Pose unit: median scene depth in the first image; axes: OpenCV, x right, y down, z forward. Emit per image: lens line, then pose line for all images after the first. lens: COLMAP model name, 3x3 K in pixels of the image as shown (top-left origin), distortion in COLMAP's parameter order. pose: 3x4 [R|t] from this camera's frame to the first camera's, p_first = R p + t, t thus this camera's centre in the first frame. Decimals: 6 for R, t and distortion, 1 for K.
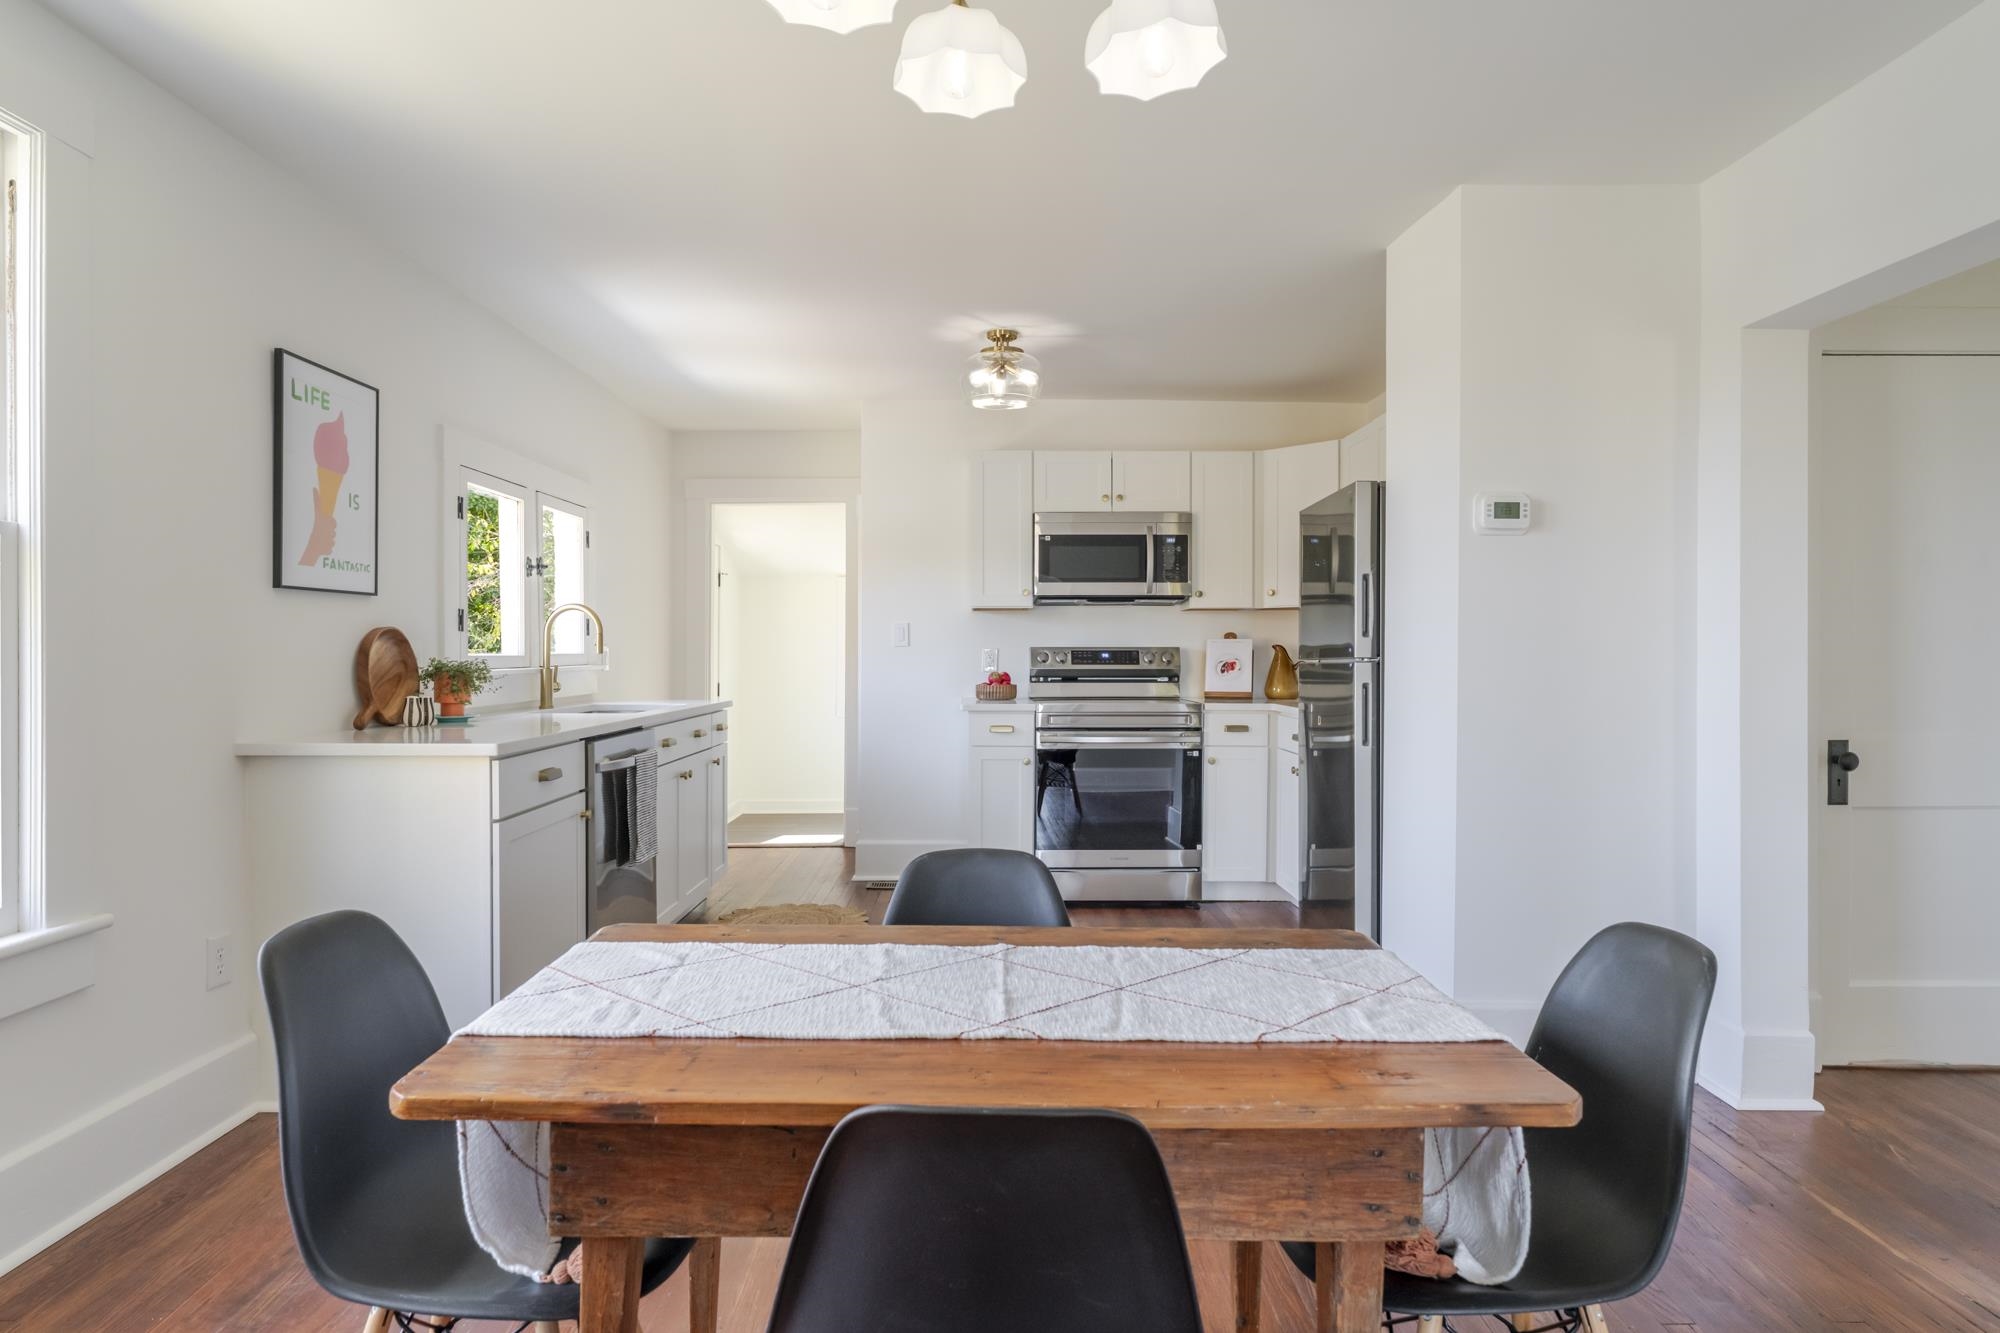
lens RADIAL K [[1119.9, 0, 990.0], [0, 1119.9, 656.2], [0, 0, 1]] dist [-0.003130, -0.000915]
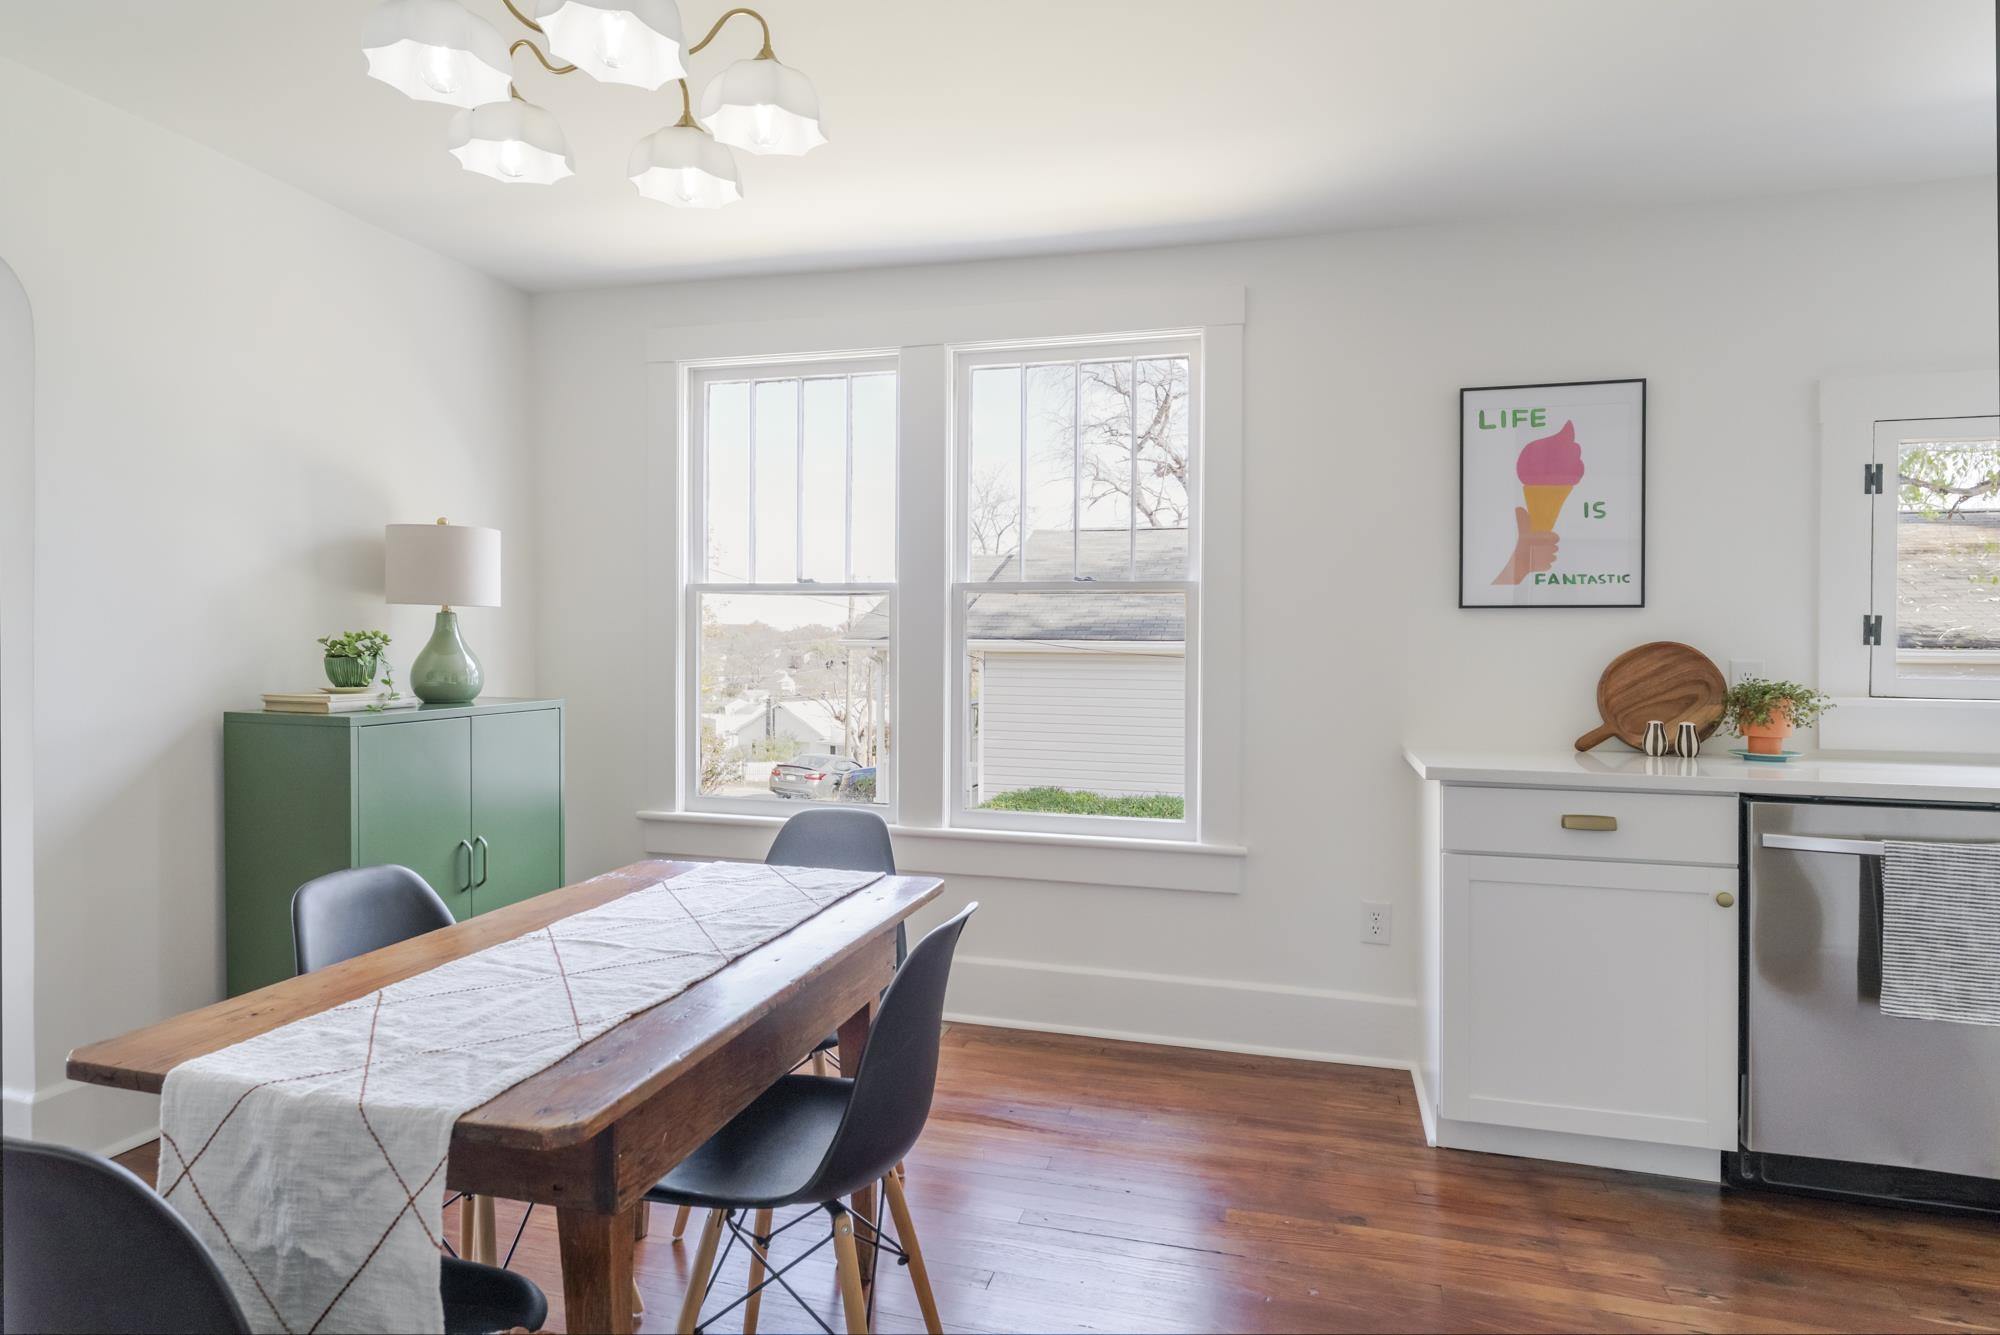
lens RADIAL K [[1109.1, 0, 994.9], [0, 1109.1, 650.9], [0, 0, 1]] dist [-0.000834, -0.000536]
pose [[-0.277990, -0.004518, -0.960573, 0.301734], [-0.015685, 0.999877, -0.000163, -0.007033], [0.960456, 0.015021, -0.278027, 0.494584]]
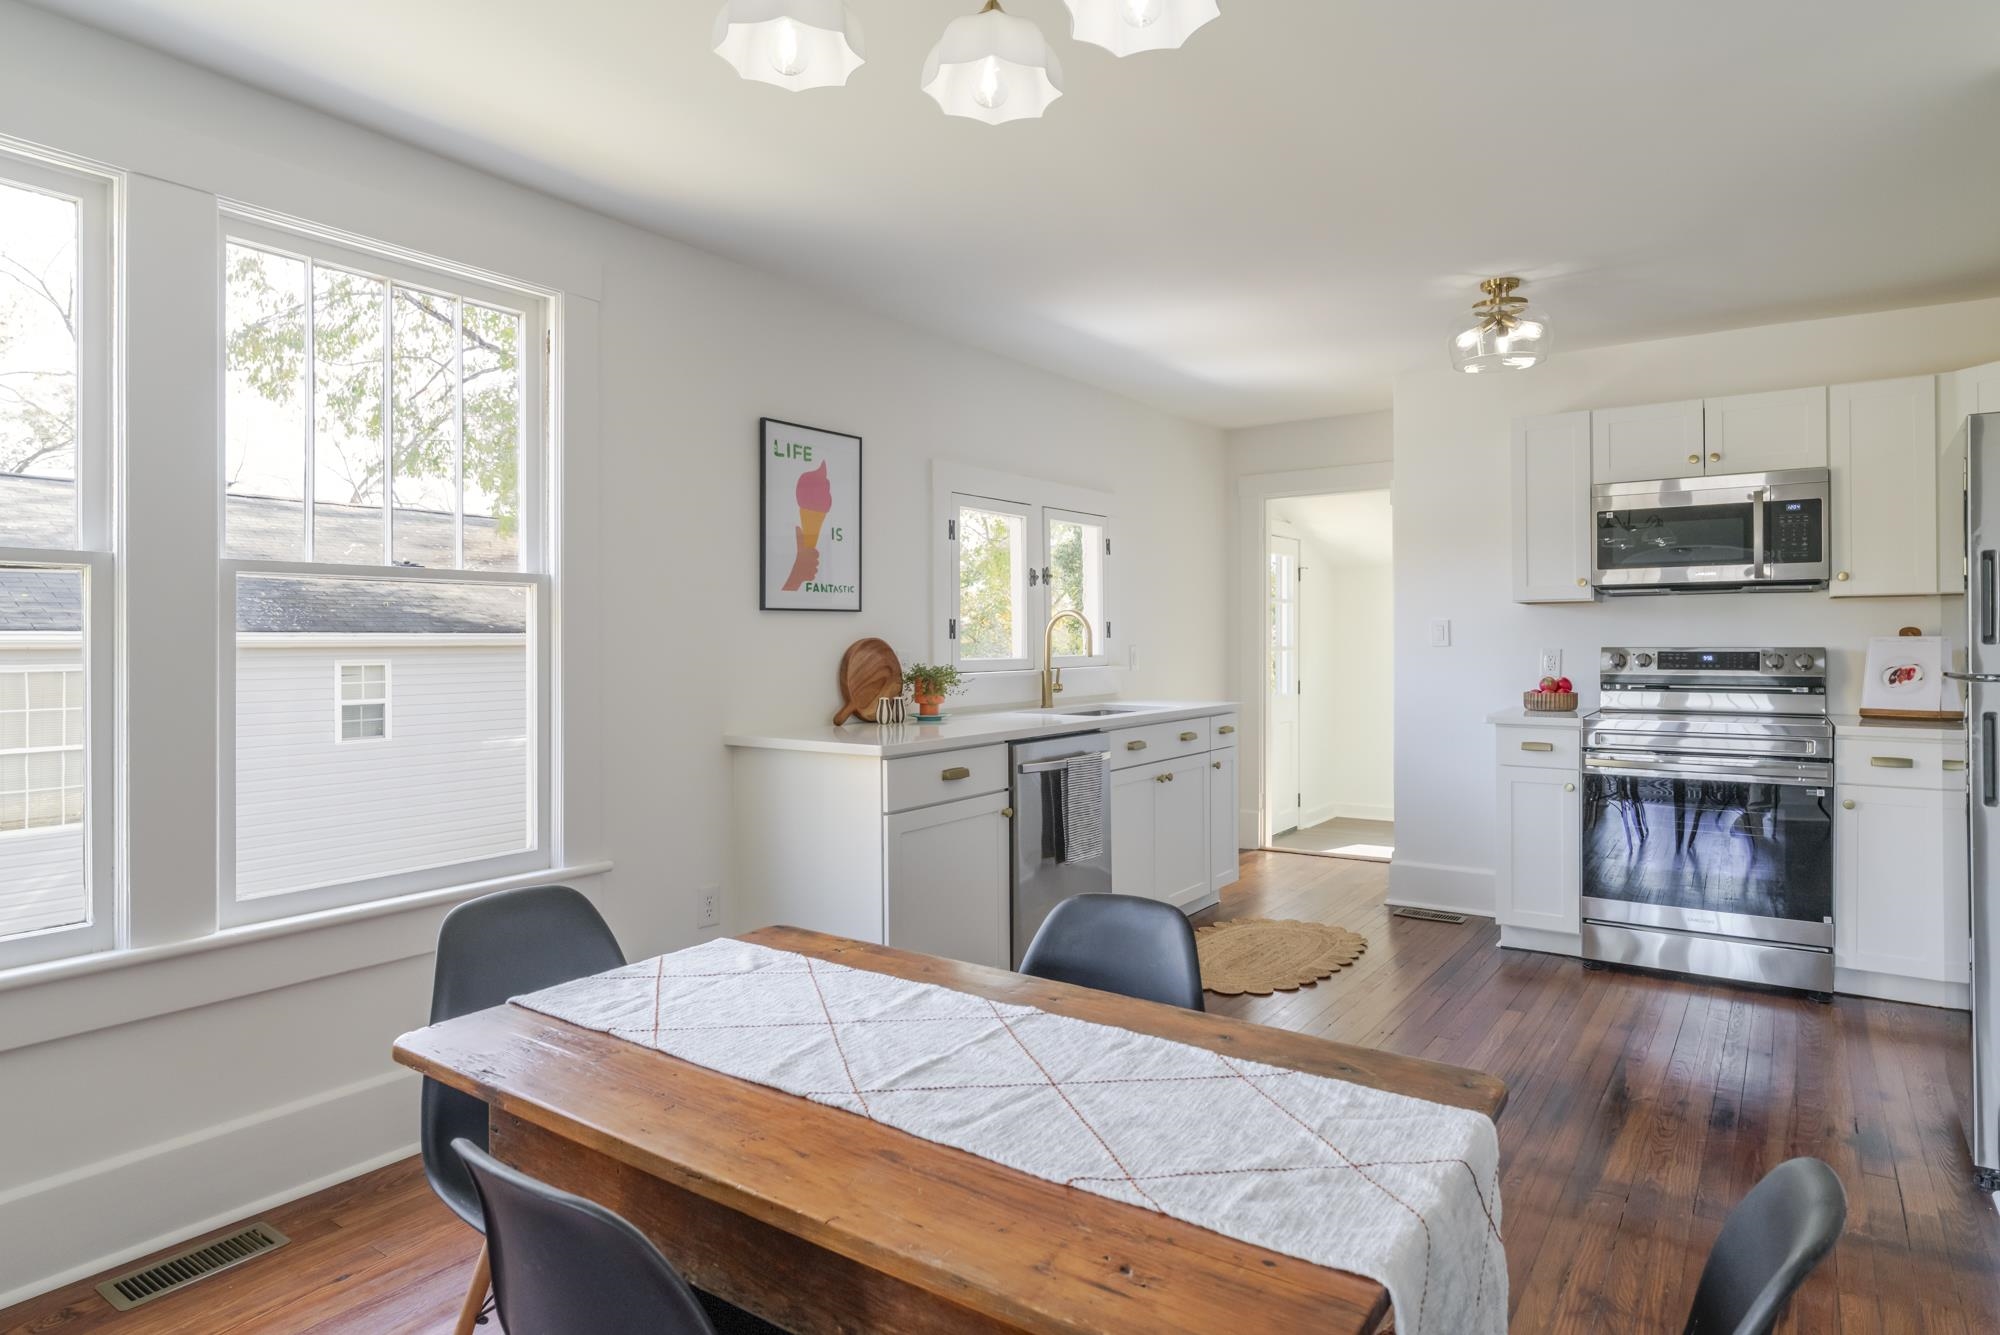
lens RADIAL K [[1130.7, 0, 1003.1], [0, 1130.7, 629.8], [0, 0, 1]] dist [0.000933, -0.001483]
pose [[0.816917, -0.008430, -0.576694, 0.174097], [0.002266, 0.999932, -0.011406, -0.013967], [0.576751, 0.008011, 0.816880, 0.073797]]
